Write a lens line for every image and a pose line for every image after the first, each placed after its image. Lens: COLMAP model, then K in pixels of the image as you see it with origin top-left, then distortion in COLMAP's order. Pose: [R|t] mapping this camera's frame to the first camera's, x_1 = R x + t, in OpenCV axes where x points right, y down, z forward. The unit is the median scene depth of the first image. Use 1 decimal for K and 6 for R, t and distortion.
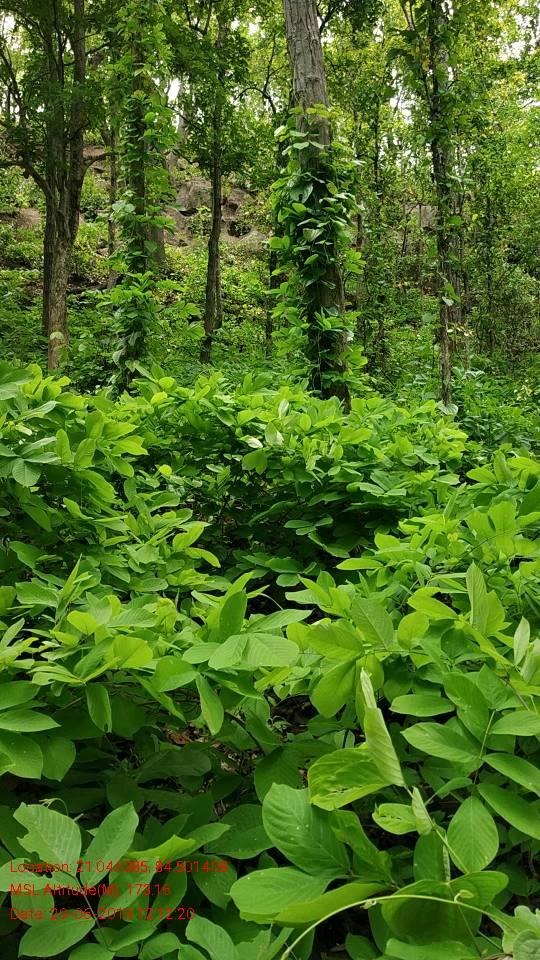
lens RADIAL K [[755.9, 0, 274.6], [0, 755.9, 529.3], [0, 0, 1]] dist [0.012590, 0.000161]
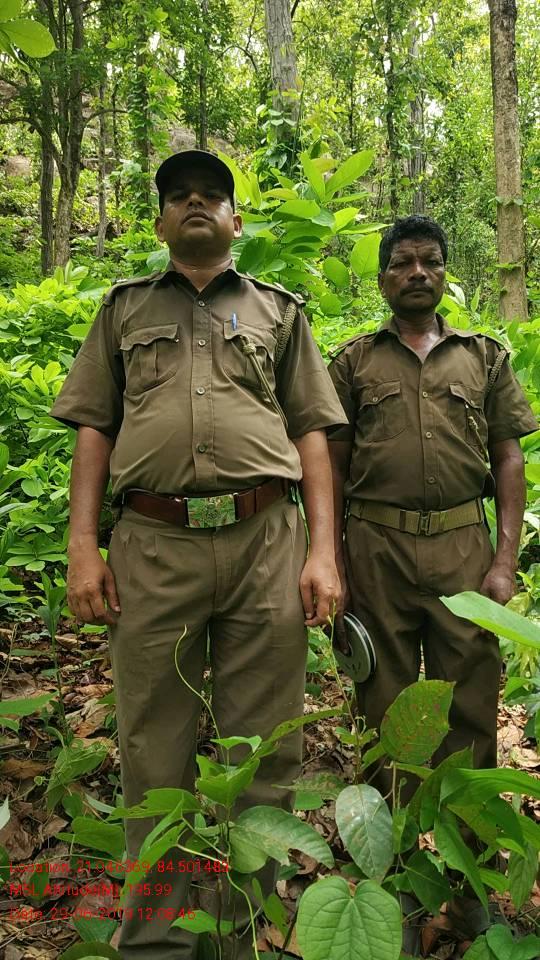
lens RADIAL K [[746.9, 0, 282.6], [0, 746.9, 520.4], [0, 0, 1]] dist [0.028910, -0.042844]
pose [[0.999336, 0.000746, 0.036421, -0.000783], [-0.002586, 0.998722, 0.050484, 0.046029], [-0.036336, -0.050544, 0.998061, -0.135625]]
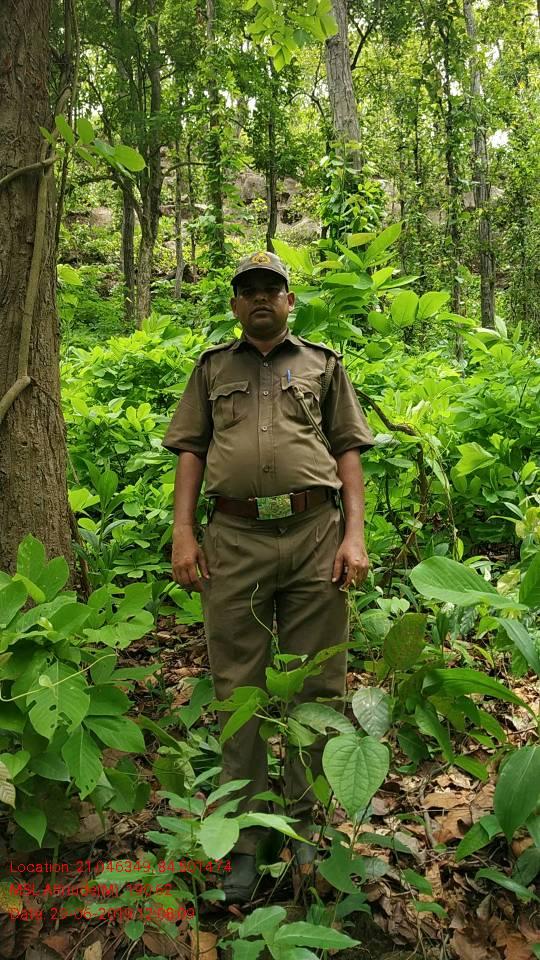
lens RADIAL K [[746.9, 0, 282.6], [0, 746.9, 520.4], [0, 0, 1]] dist [0.028910, -0.042844]
pose [[0.997694, -0.018852, -0.065199, 0.003496], [0.019700, 0.999729, 0.012379, 0.049425], [0.064948, -0.013635, 0.997795, -0.170615]]
